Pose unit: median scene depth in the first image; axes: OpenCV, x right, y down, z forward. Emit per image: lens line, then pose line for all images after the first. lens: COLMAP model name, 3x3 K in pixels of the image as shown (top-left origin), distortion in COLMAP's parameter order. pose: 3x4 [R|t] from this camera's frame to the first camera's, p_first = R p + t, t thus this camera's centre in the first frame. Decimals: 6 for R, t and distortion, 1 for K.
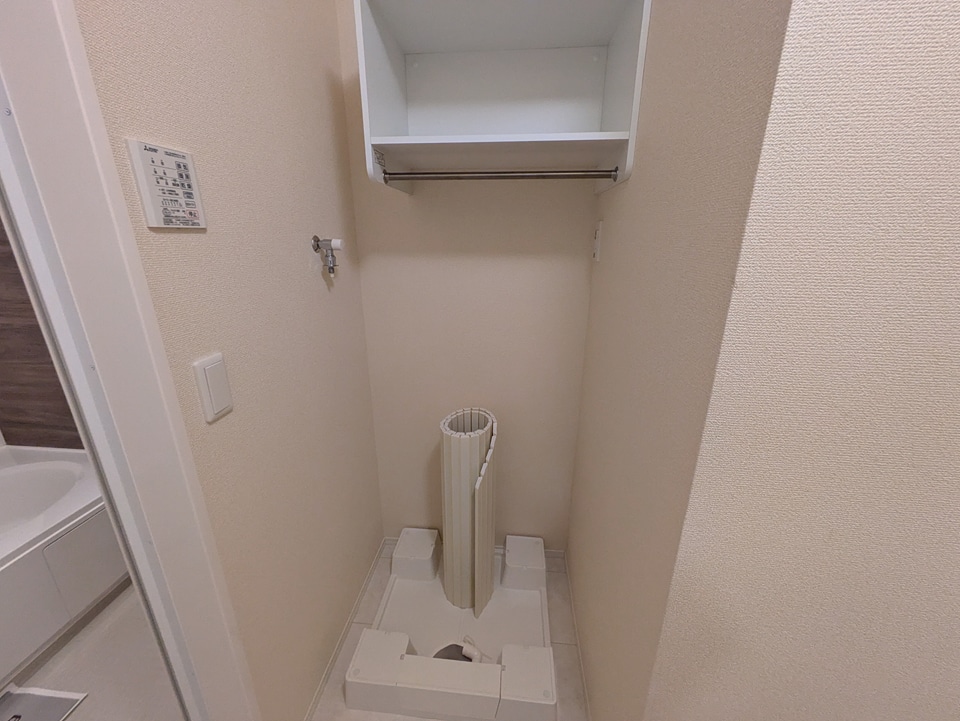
lens RADIAL K [[377.9, 0, 479.6], [0, 377.9, 360.3], [0, 0, 1]] dist [0.001888, -0.000171]
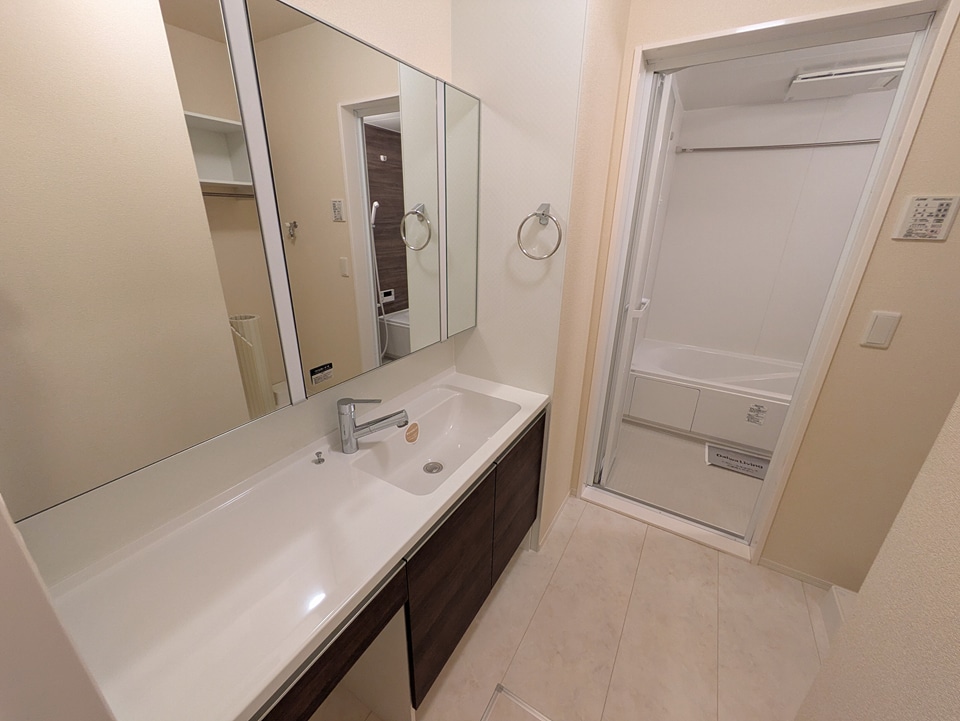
lens RADIAL K [[377.9, 0, 480.1], [0, 377.9, 358.9], [0, 0, 1]] dist [0.001888, -0.000171]
pose [[-0.432779, 0.302371, -0.849279, 1.948890], [-0.302661, 0.838659, 0.452821, -0.057753], [0.849175, 0.453016, -0.271438, -0.033472]]
